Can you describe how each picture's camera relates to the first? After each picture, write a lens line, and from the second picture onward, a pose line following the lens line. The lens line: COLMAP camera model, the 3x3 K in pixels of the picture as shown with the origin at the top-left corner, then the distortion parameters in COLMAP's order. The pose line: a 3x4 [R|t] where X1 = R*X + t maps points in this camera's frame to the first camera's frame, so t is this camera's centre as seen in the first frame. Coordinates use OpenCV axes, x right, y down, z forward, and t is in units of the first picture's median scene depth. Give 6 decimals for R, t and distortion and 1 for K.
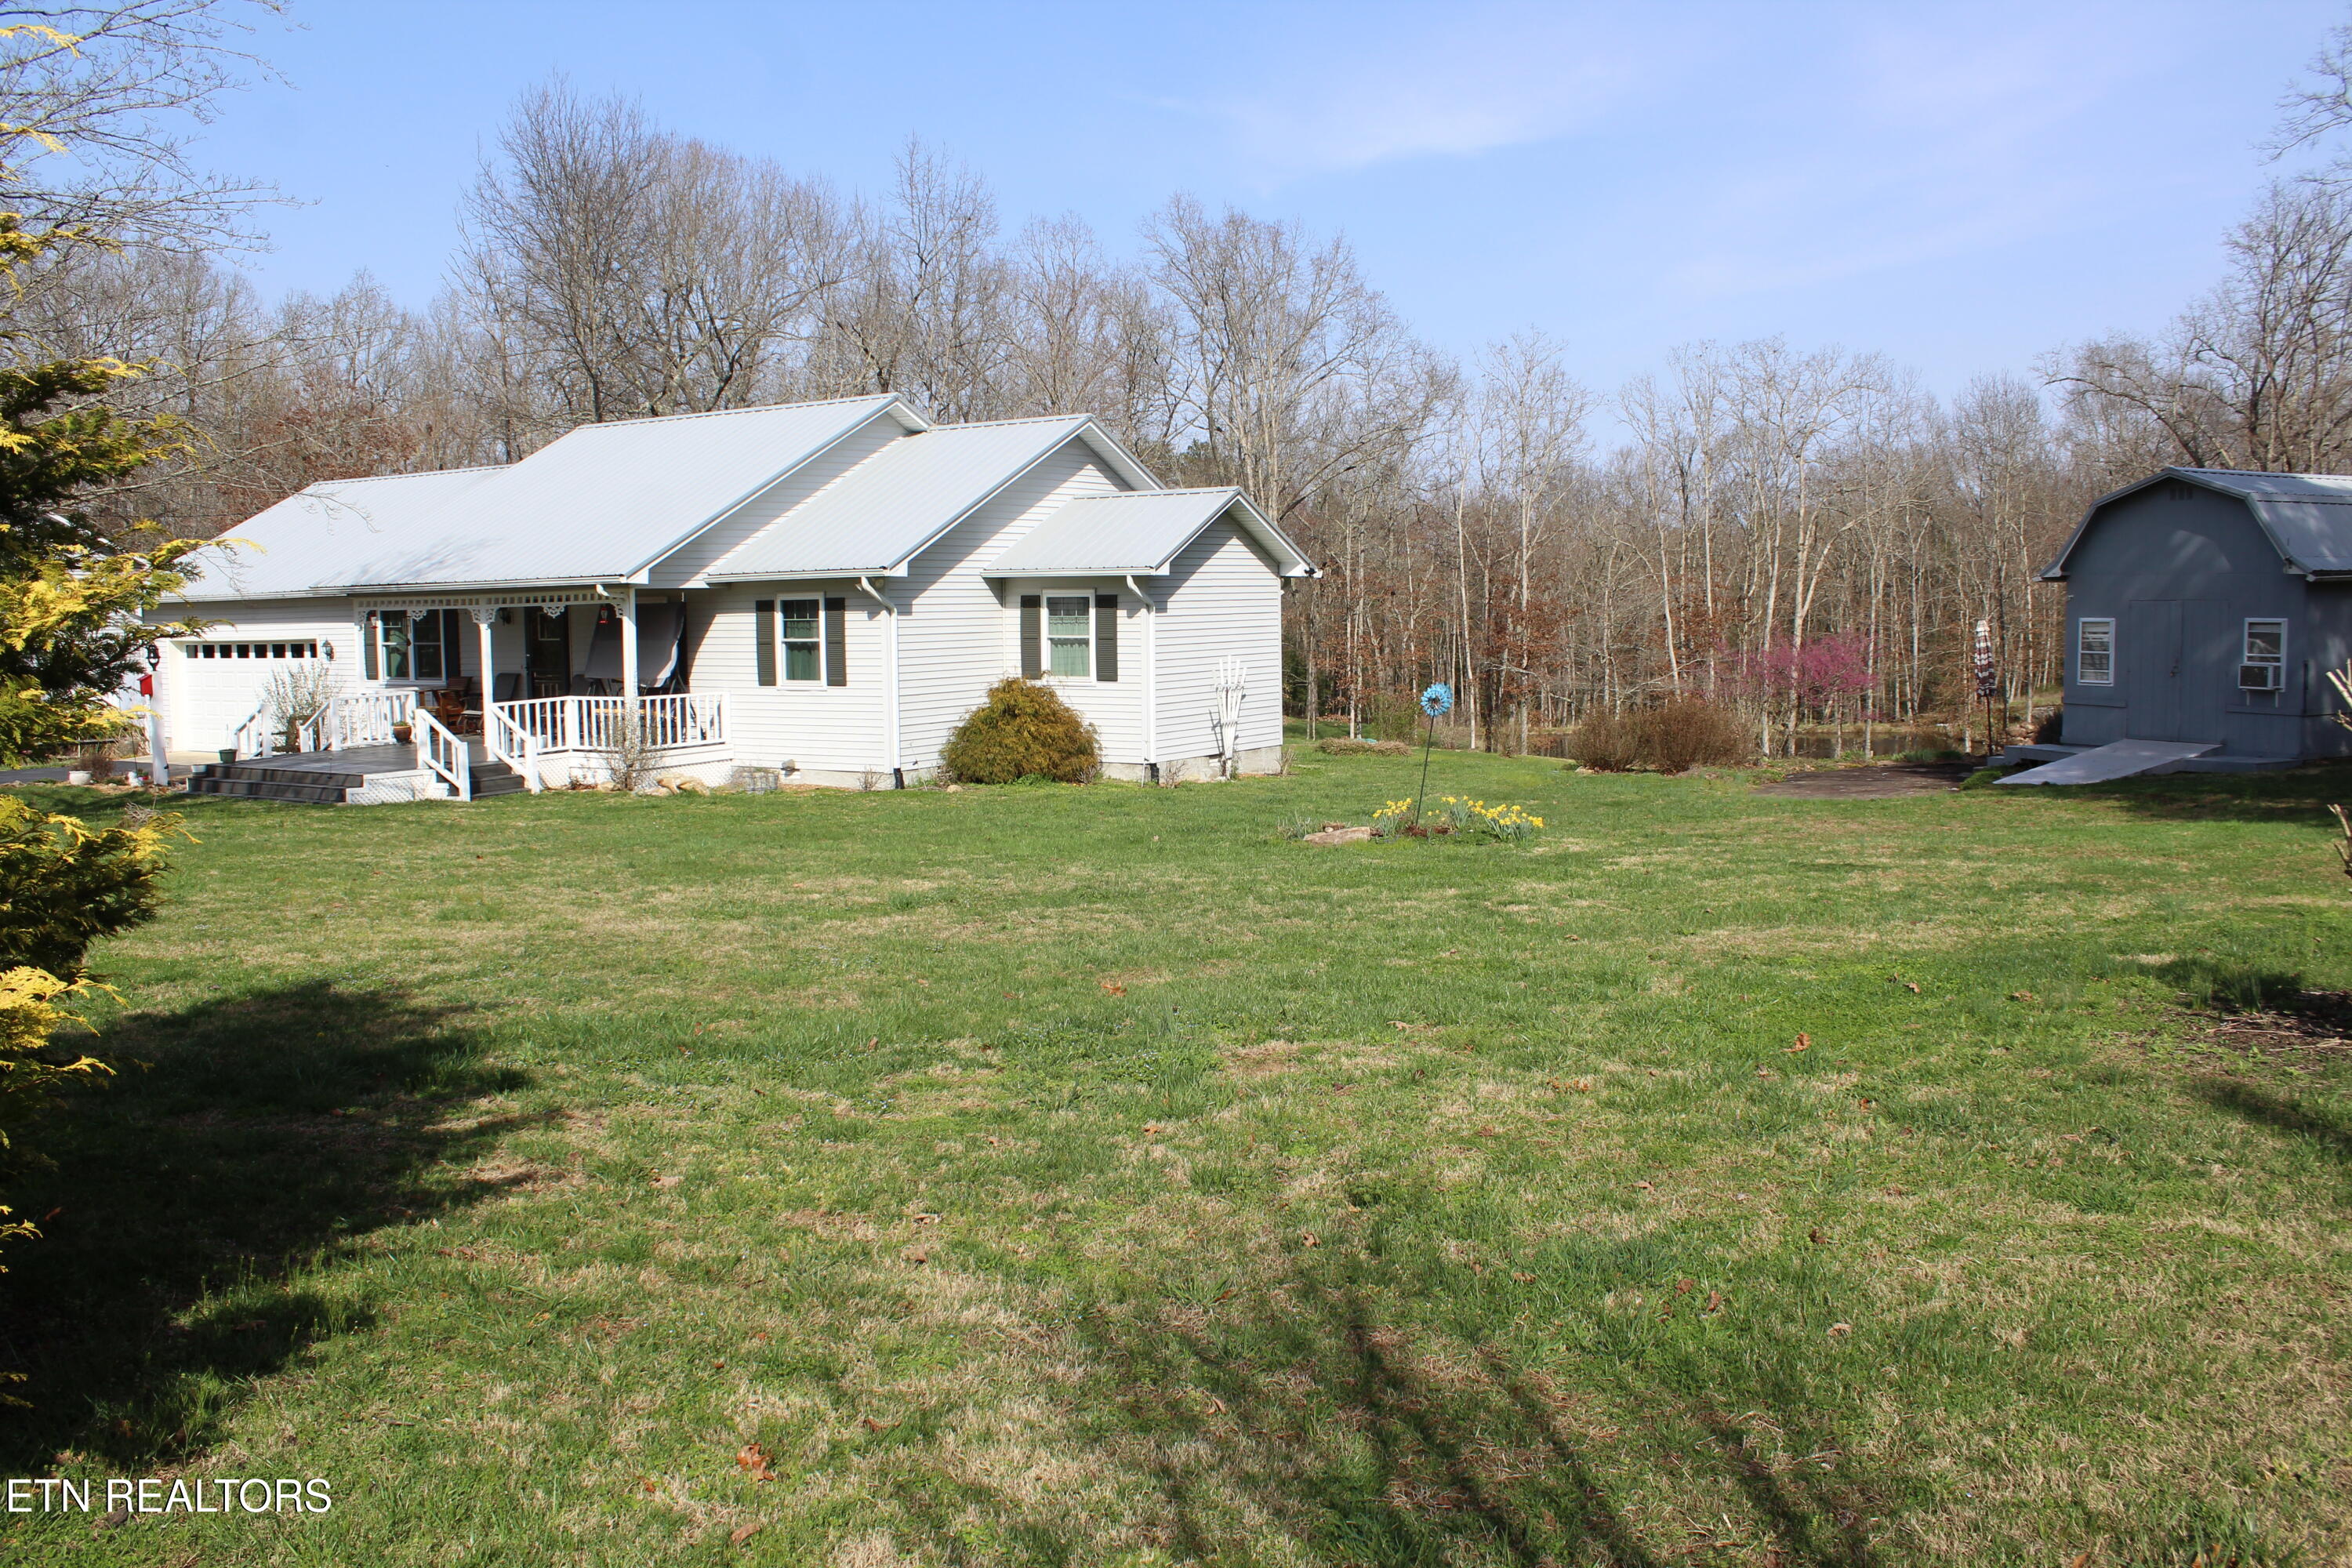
lens RADIAL K [[2003.8, 0, 1101.4], [0, 2003.8, 818.2], [0, 0, 1]] dist [-0.141318, 0.097641]
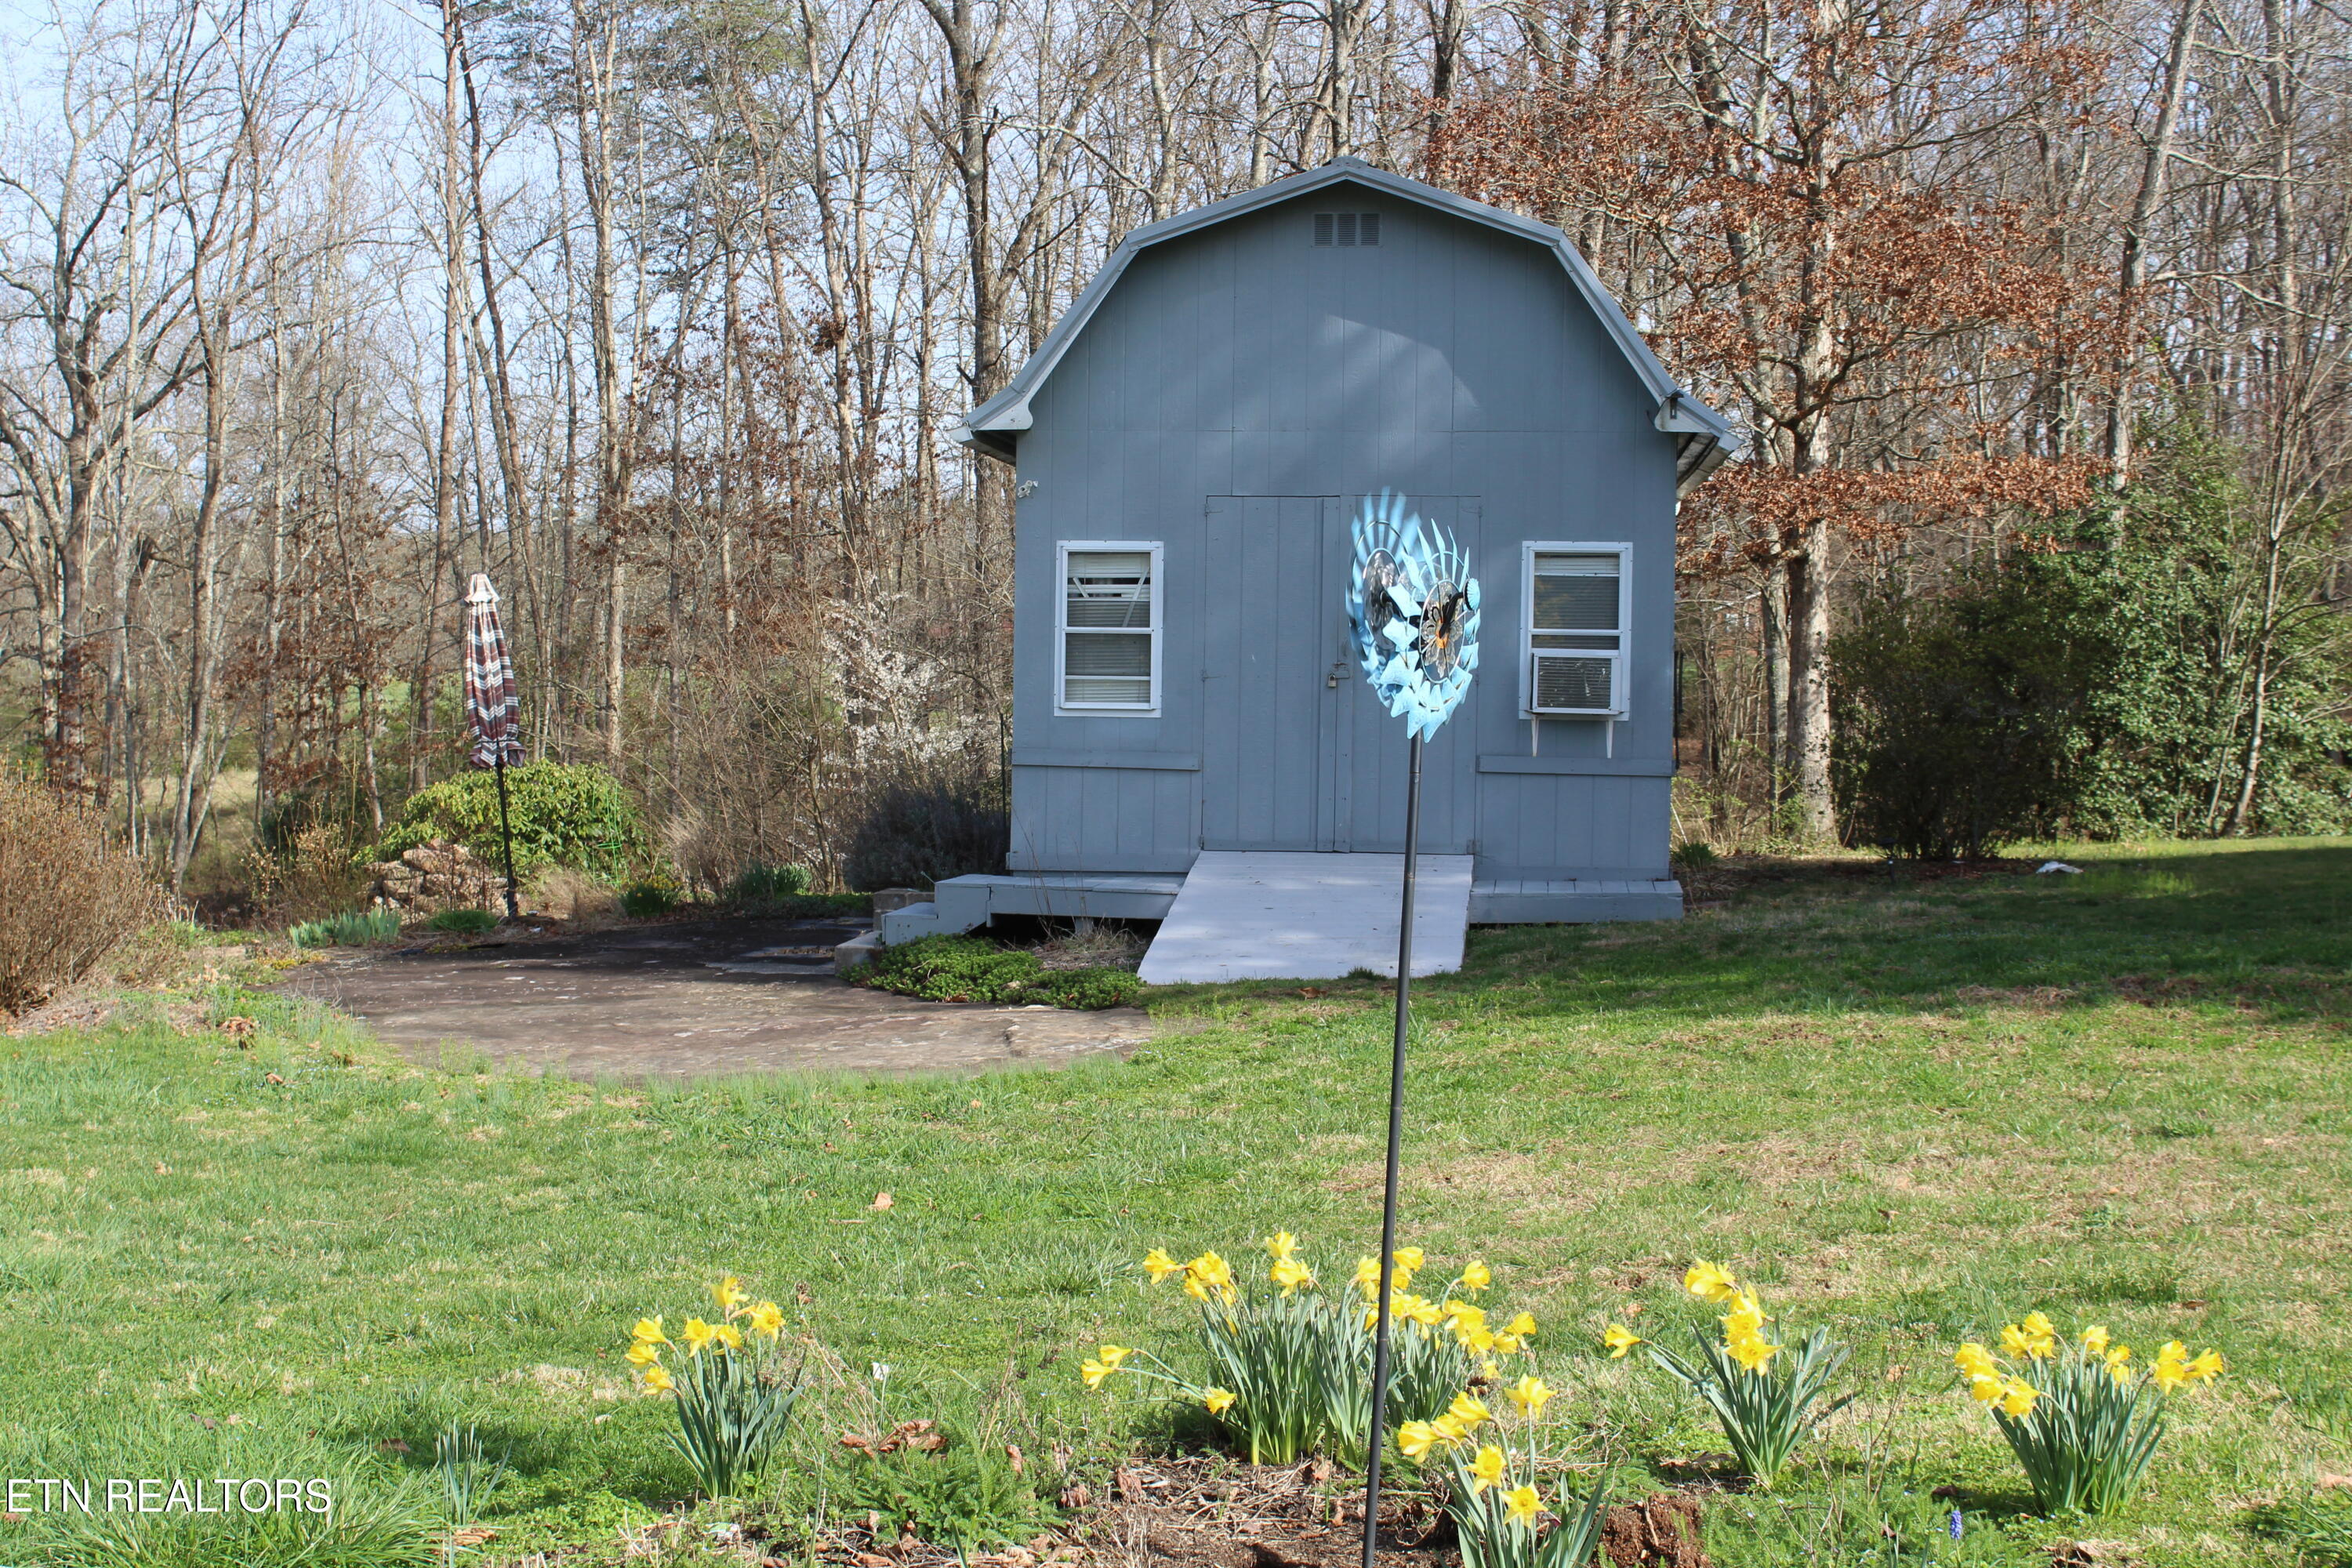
lens RADIAL K [[3305.6, 0, 1182.3], [0, 3305.6, 786.7], [0, 0, 1]] dist [-0.026040, 0.000000]
pose [[0.559323, -0.009032, 0.828901, -0.024657], [0.072226, 0.996669, -0.037876, -0.028759], [-0.825797, 0.081053, 0.558112, 0.627998]]
